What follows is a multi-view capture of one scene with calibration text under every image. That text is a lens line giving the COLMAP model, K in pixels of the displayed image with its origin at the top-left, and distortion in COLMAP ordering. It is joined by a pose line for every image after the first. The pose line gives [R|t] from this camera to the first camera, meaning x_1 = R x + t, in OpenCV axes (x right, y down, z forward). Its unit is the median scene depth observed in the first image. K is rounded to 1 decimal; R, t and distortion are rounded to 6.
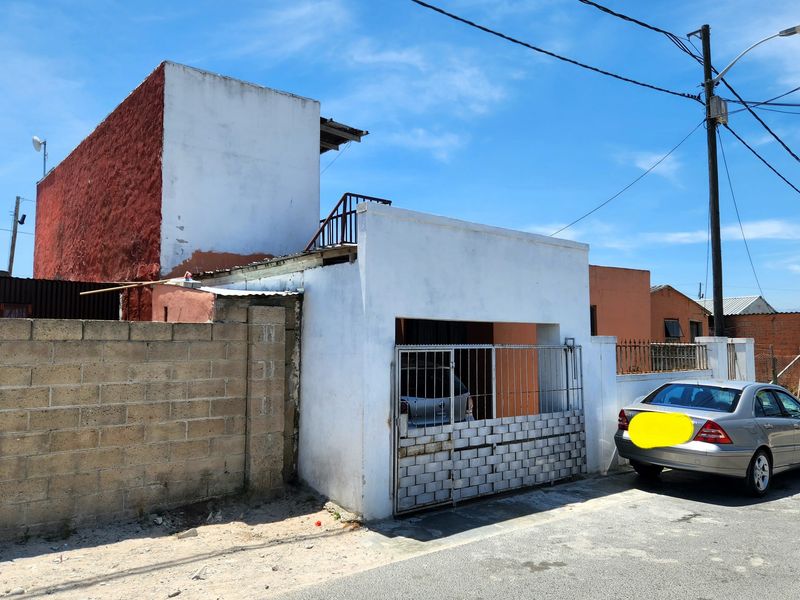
lens RADIAL K [[649.1, 0, 426.8], [0, 649.1, 299.4], [0, 0, 1]] dist [0.103067, -0.145894]
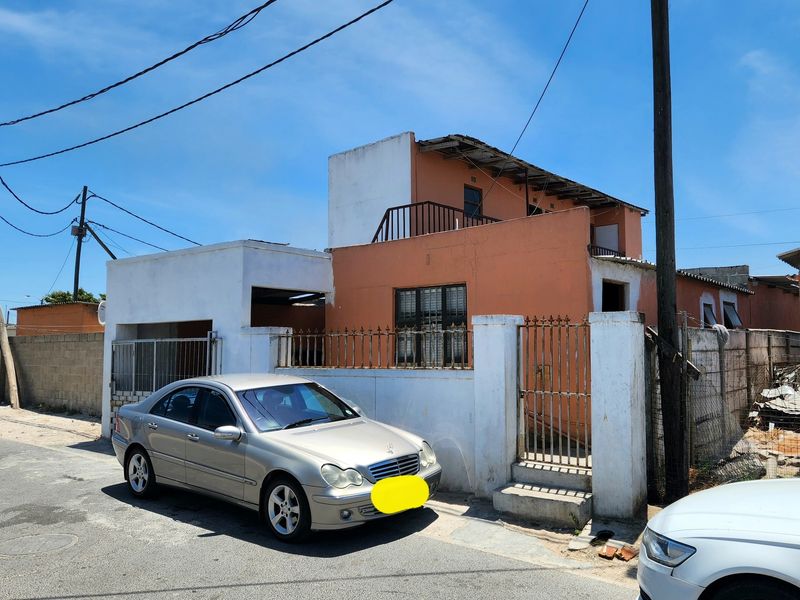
lens RADIAL K [[649.1, 0, 426.8], [0, 649.1, 299.4], [0, 0, 1]] dist [0.103067, -0.145894]
pose [[0.171196, -0.073007, -0.982528, 1.662652], [0.076714, 0.995211, -0.060582, 0.120199], [0.982246, -0.065002, 0.175977, 1.386267]]
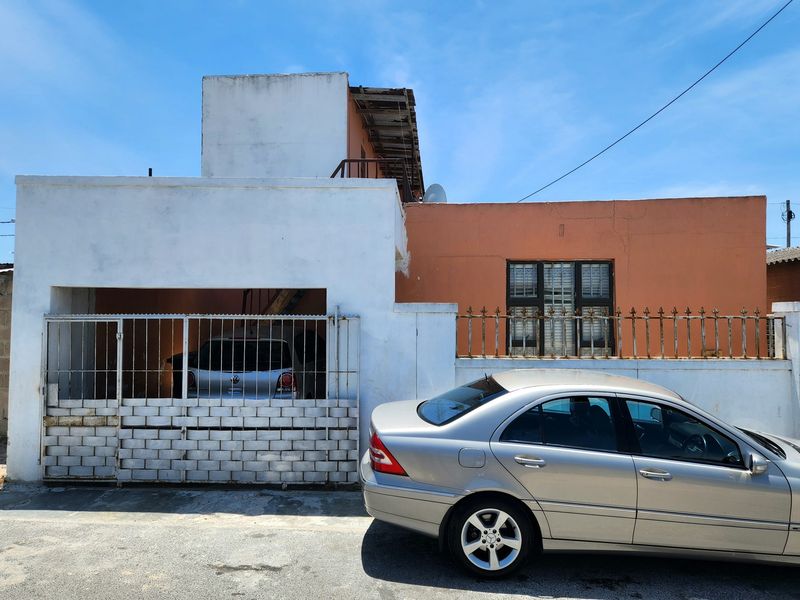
lens RADIAL K [[596.5, 0, 393.5], [0, 596.5, 298.6], [0, 0, 1]] dist [0.086207, -0.098109]
pose [[0.718726, -0.015078, -0.695130, 0.901848], [0.044047, 0.998744, 0.023879, 0.043219], [0.693897, -0.047781, 0.718487, 0.641108]]
